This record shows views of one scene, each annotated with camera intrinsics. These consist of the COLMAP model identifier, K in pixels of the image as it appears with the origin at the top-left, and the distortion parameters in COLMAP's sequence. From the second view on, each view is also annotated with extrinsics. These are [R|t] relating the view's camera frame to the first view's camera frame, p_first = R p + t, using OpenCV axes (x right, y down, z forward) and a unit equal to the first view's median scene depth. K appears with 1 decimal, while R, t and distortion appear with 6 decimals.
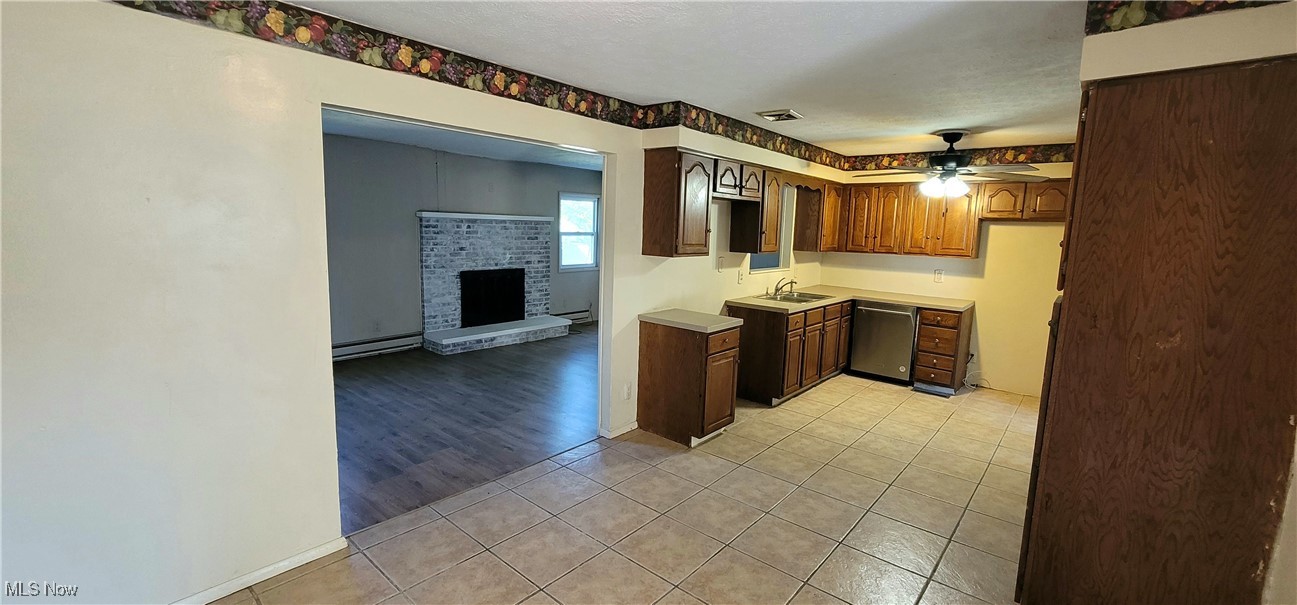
lens RADIAL K [[531.6, 0, 647.8], [0, 531.6, 299.5], [0, 0, 1]] dist [-0.001524, 0.000529]
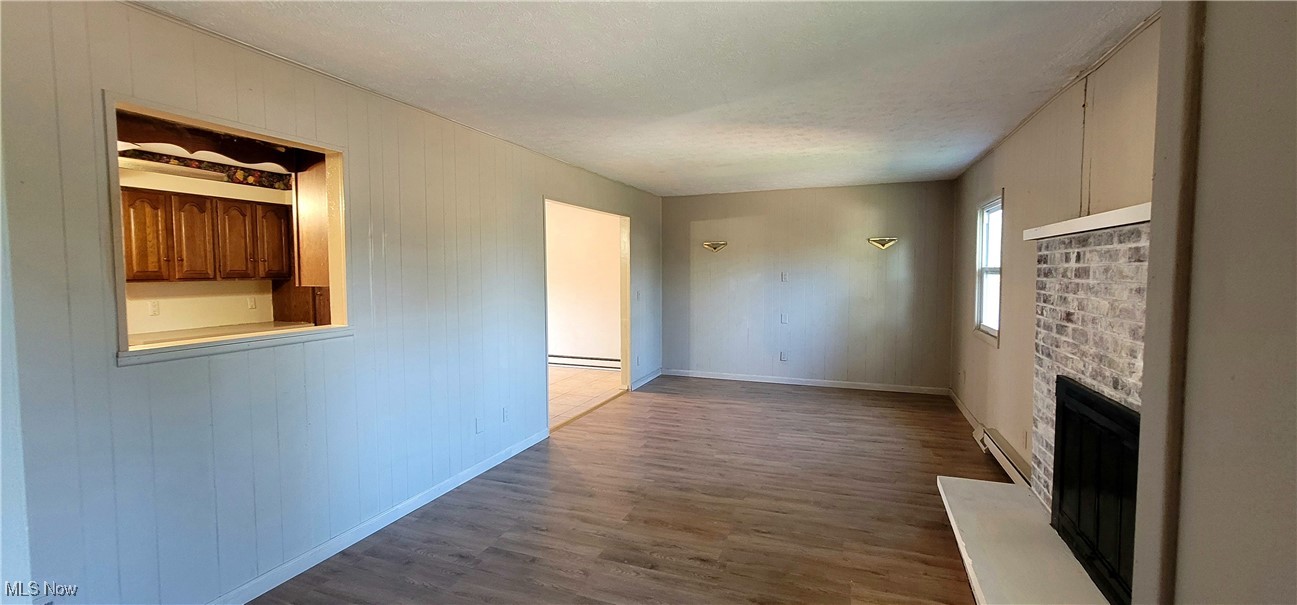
lens RADIAL K [[531.6, 0, 652.6], [0, 531.6, 299.9], [0, 0, 1]] dist [-0.001524, 0.000529]
pose [[-0.942610, -0.007715, -0.333807, 0.049012], [-0.070242, 0.981943, 0.175655, -0.154047], [0.326424, 0.189021, -0.926131, 1.266375]]
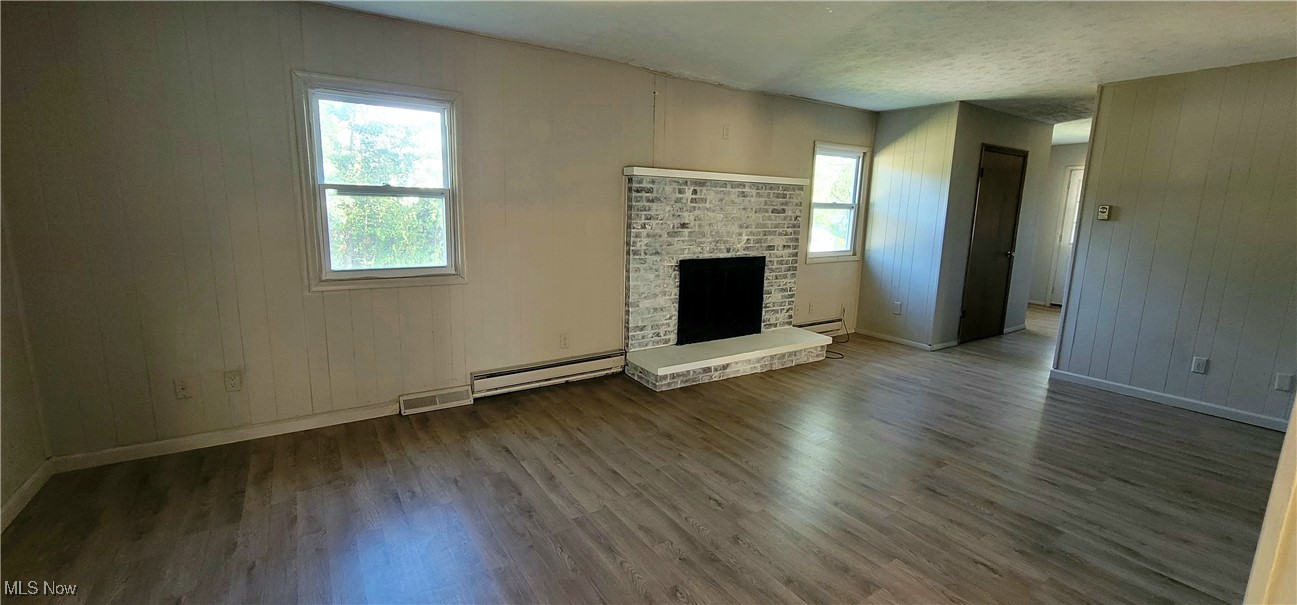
lens RADIAL K [[531.6, 0, 647.5], [0, 531.6, 300.1], [0, 0, 1]] dist [-0.001524, 0.000529]
pose [[0.959593, 0.044959, -0.277778, -0.209833], [-0.035536, 0.998612, 0.038869, -0.027988], [0.279140, -0.027427, 0.959859, 0.362079]]
